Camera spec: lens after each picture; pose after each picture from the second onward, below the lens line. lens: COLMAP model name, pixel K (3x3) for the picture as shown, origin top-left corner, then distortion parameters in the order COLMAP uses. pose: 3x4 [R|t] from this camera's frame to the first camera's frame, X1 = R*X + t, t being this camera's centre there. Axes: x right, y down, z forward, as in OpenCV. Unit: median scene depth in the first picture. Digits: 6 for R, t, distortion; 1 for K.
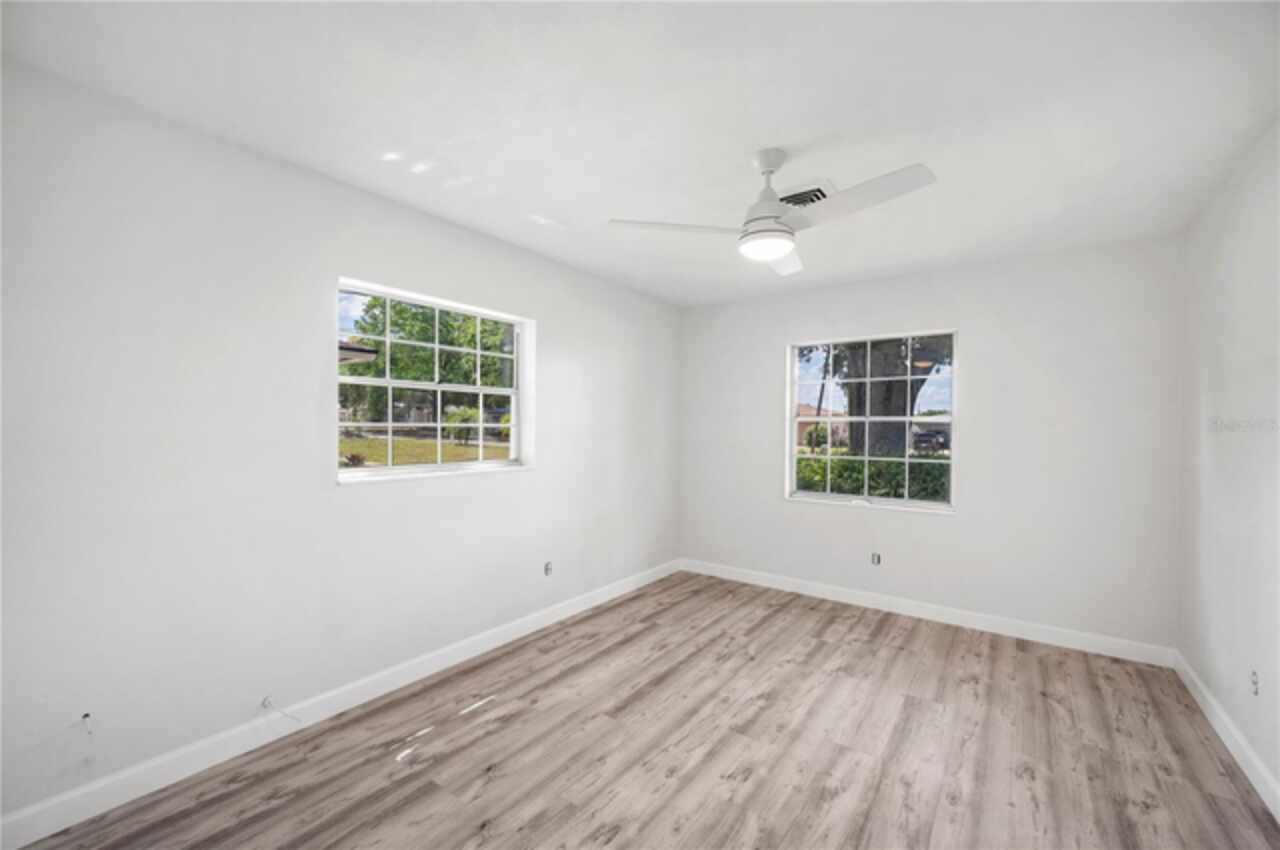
lens RADIAL K [[511.2, 0, 640.6], [0, 511.2, 424.7], [0, 0, 1]] dist [0.010314, 0.000266]
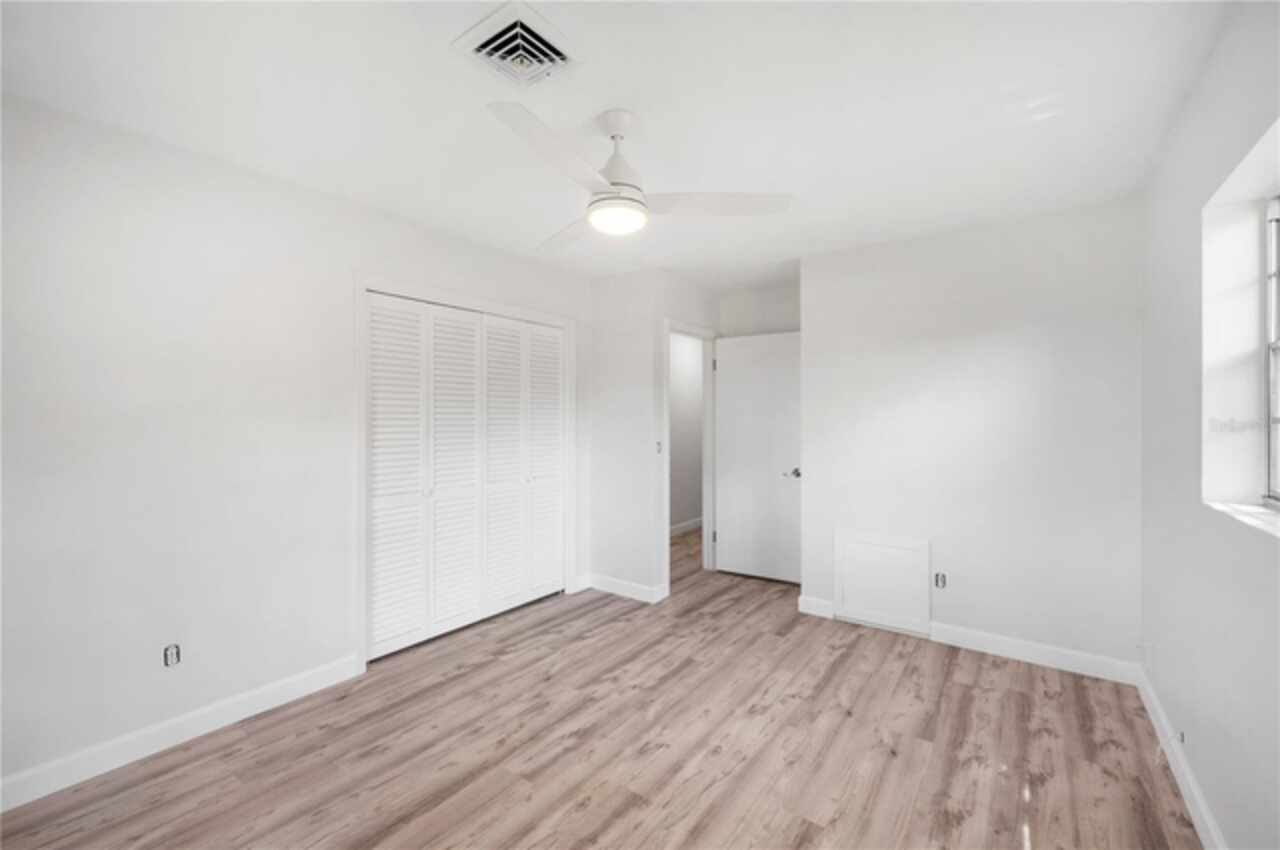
lens RADIAL K [[511.2, 0, 640.6], [0, 511.2, 422.8], [0, 0, 1]] dist [0.010314, 0.000266]
pose [[-0.999970, -0.007750, -0.000602, 0.218396], [-0.007752, 0.999962, 0.003962, 0.008105], [0.000571, 0.003966, -0.999992, 2.033898]]
